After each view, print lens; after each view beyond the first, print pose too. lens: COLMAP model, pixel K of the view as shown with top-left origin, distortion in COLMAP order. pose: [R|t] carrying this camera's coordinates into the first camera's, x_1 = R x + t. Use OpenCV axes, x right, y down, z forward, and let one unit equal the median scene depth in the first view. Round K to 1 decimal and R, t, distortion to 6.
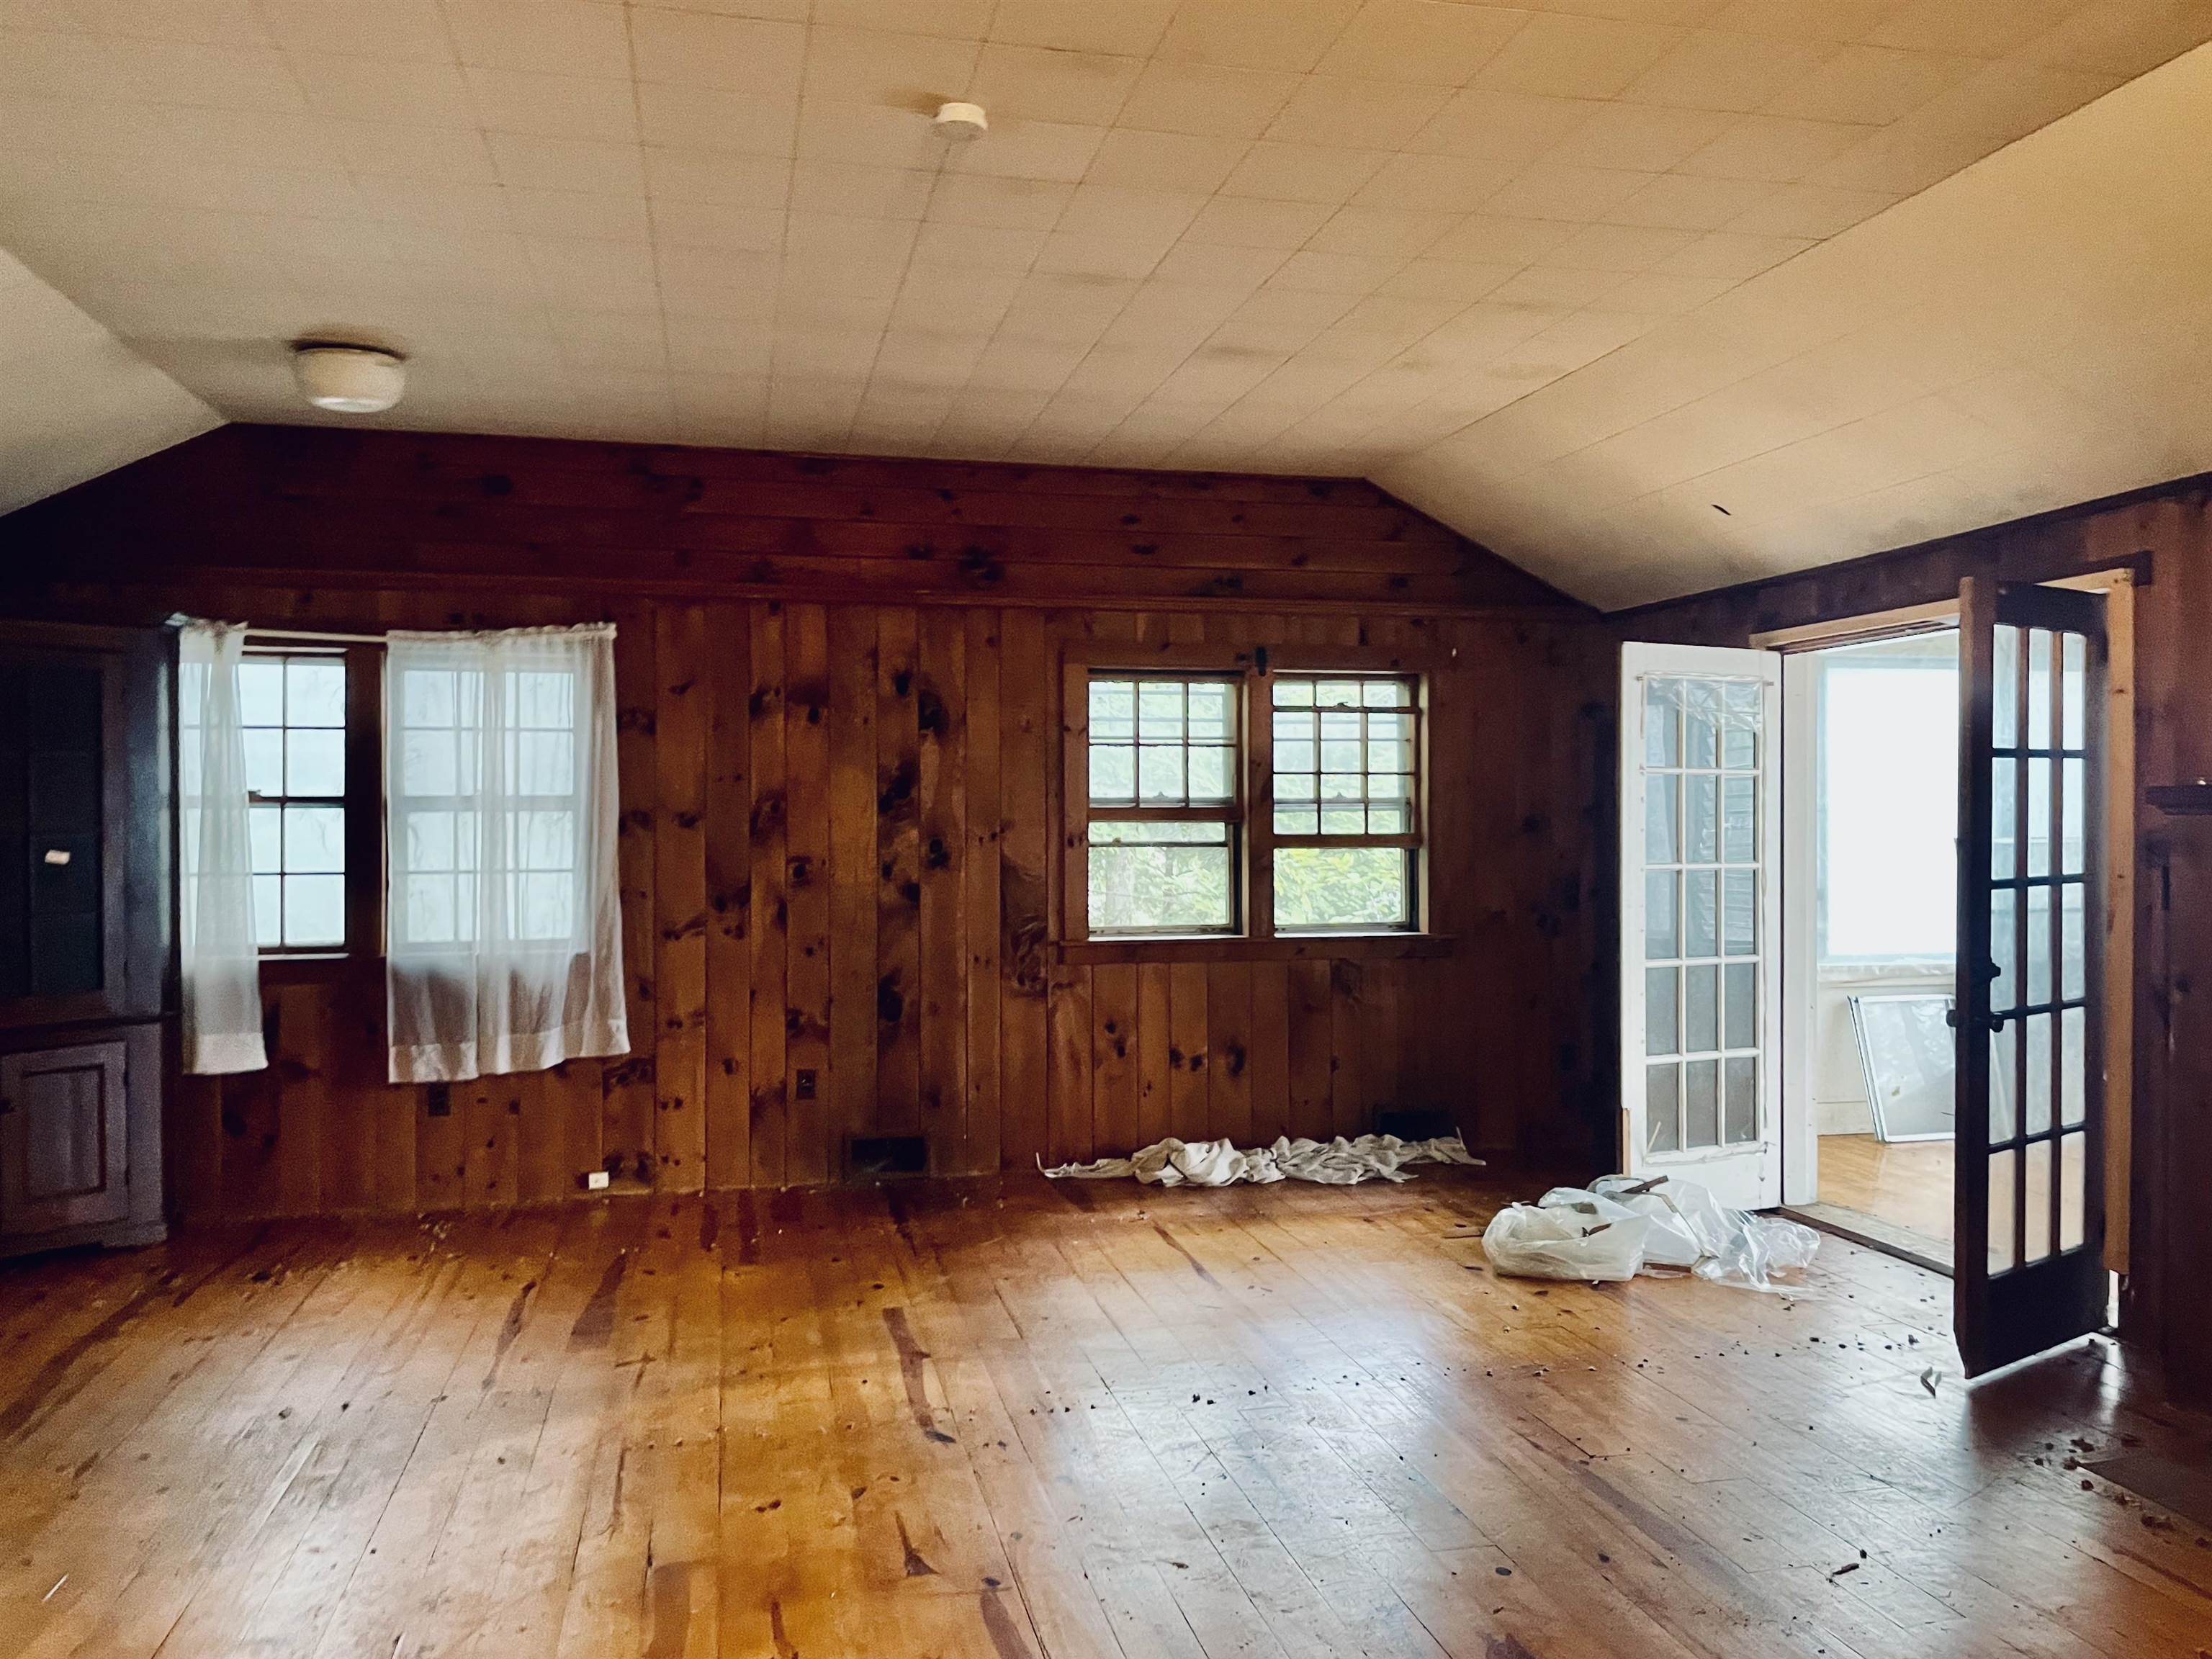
lens RADIAL K [[1706.2, 0, 1106.2], [0, 1706.2, 827.8], [0, 0, 1]] dist [0.100202, -0.118856]
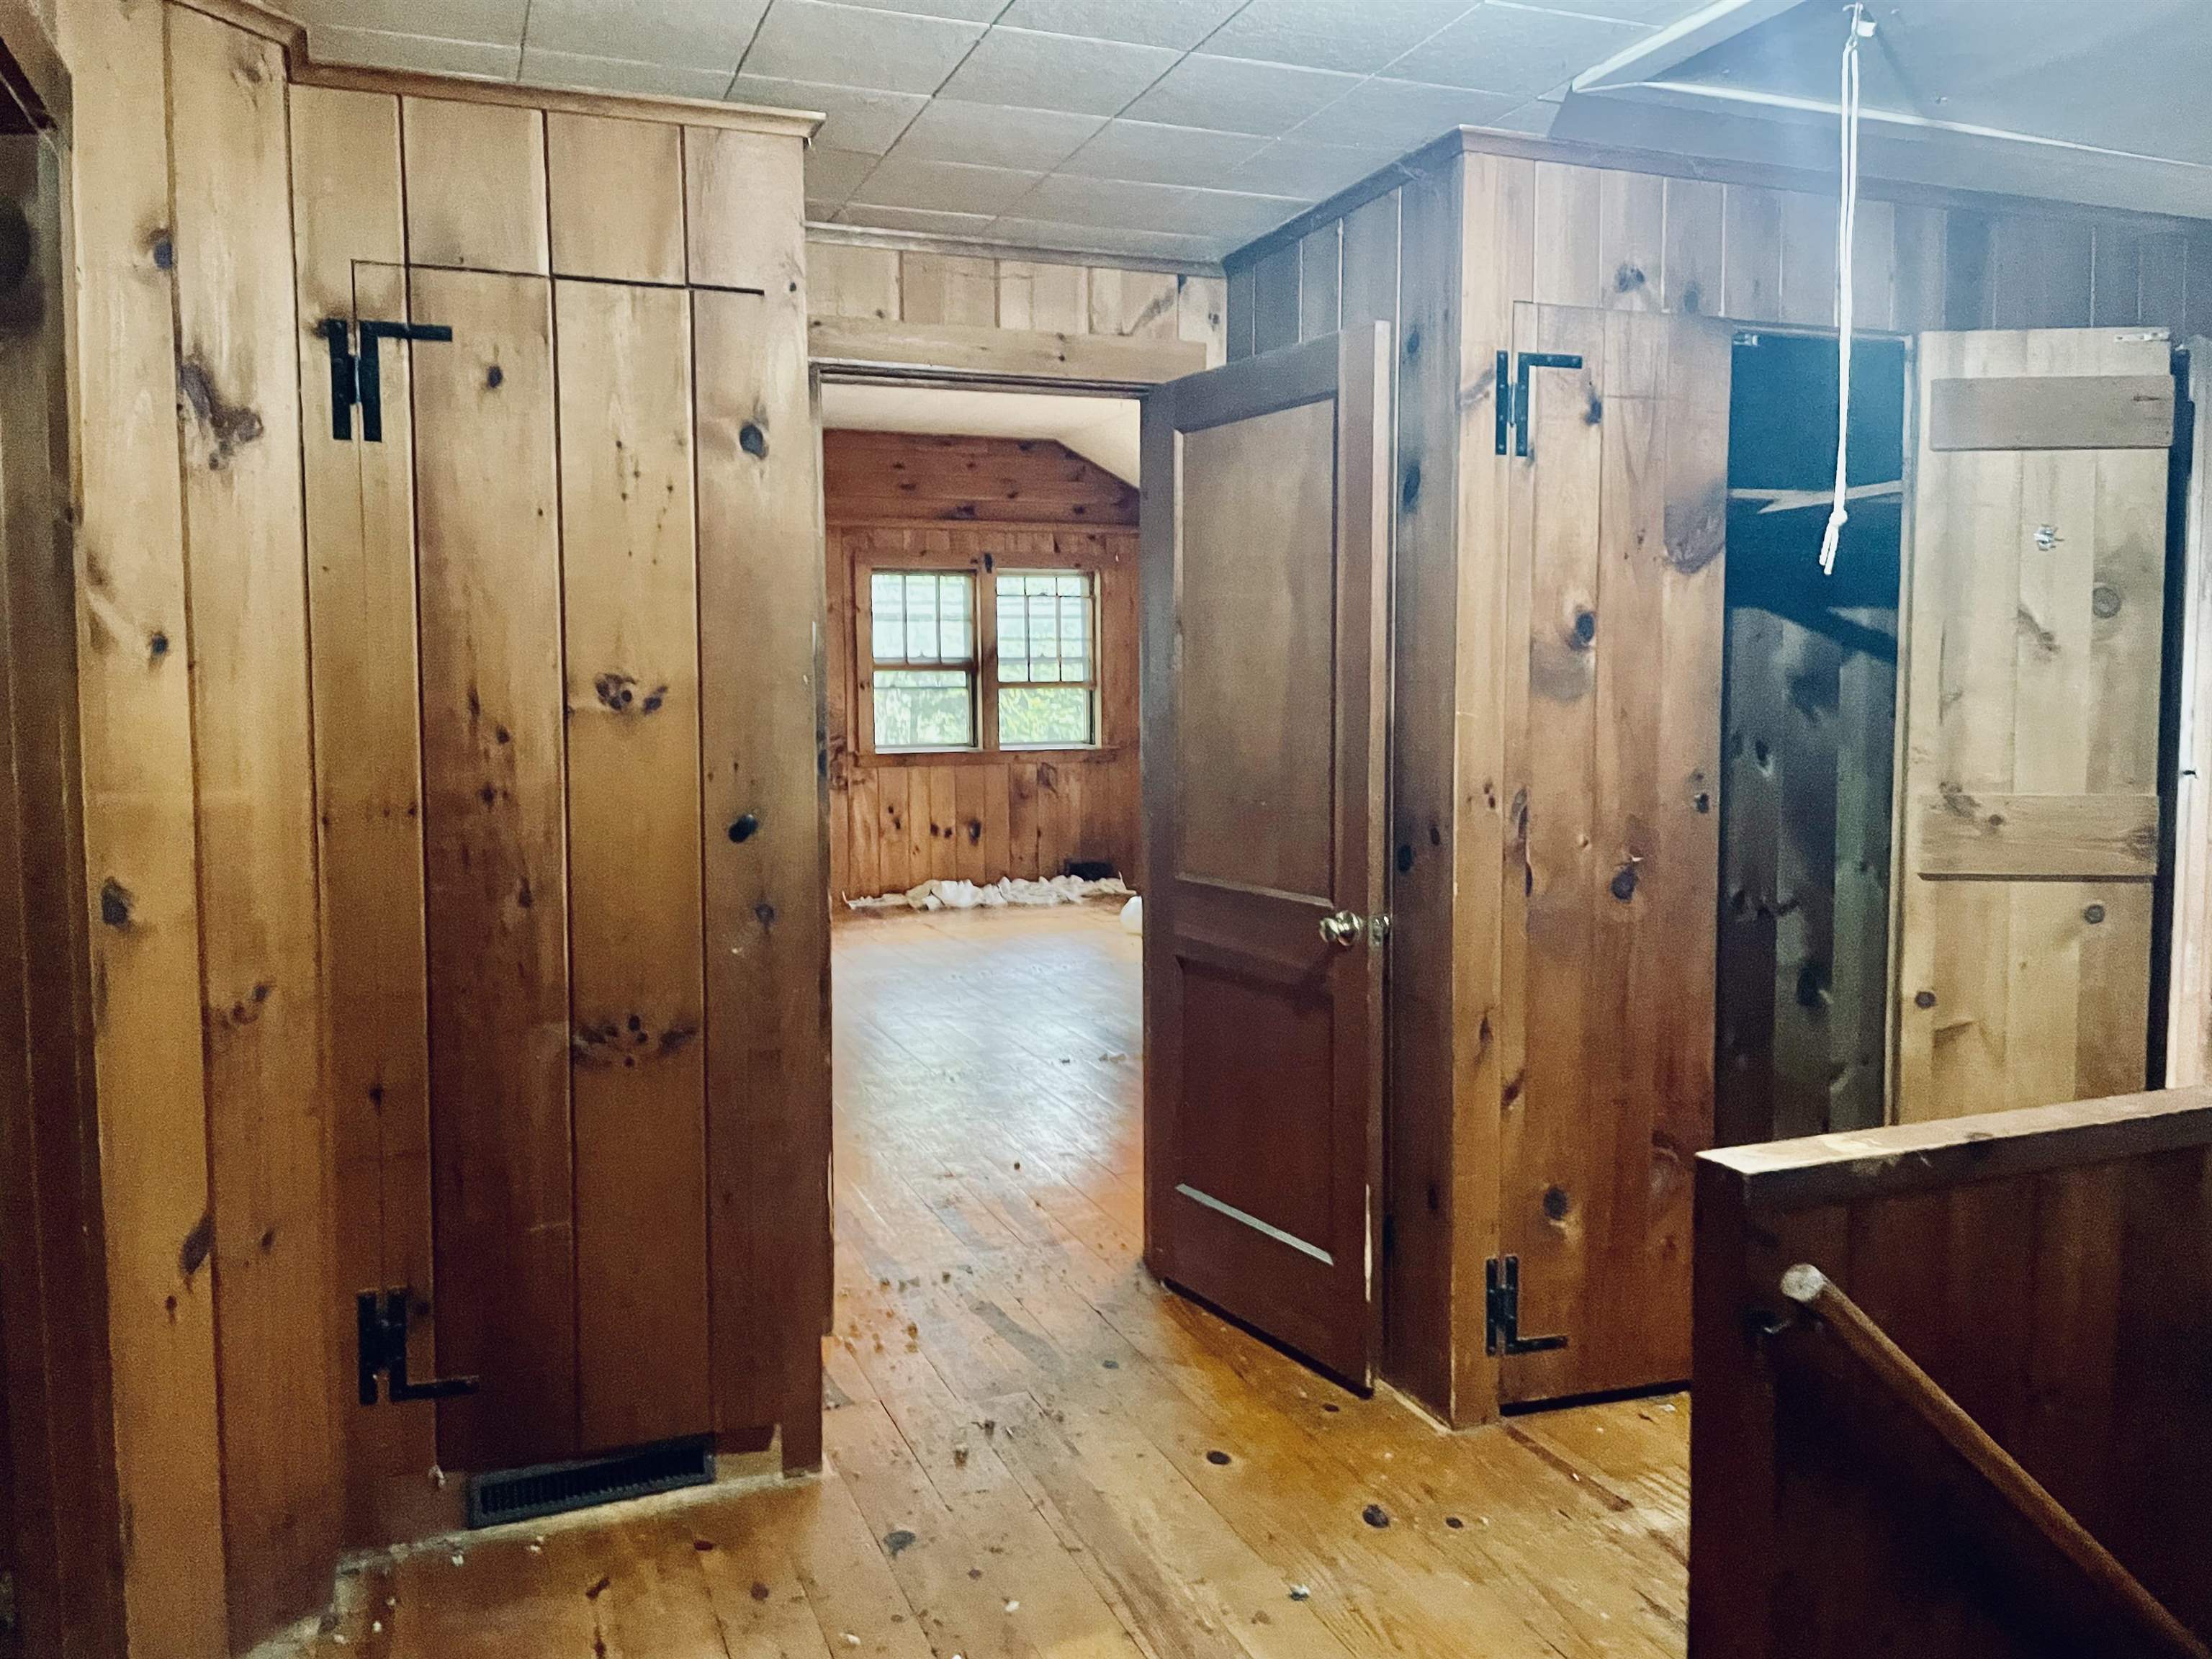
lens RADIAL K [[1706.2, 0, 1104.7], [0, 1706.2, 822.4], [0, 0, 1]] dist [0.100202, -0.118856]
pose [[0.988682, -0.017413, 0.149012, -0.034912], [0.005263, 0.996655, 0.081551, 0.006054], [-0.149934, -0.079844, 0.985467, -0.500429]]
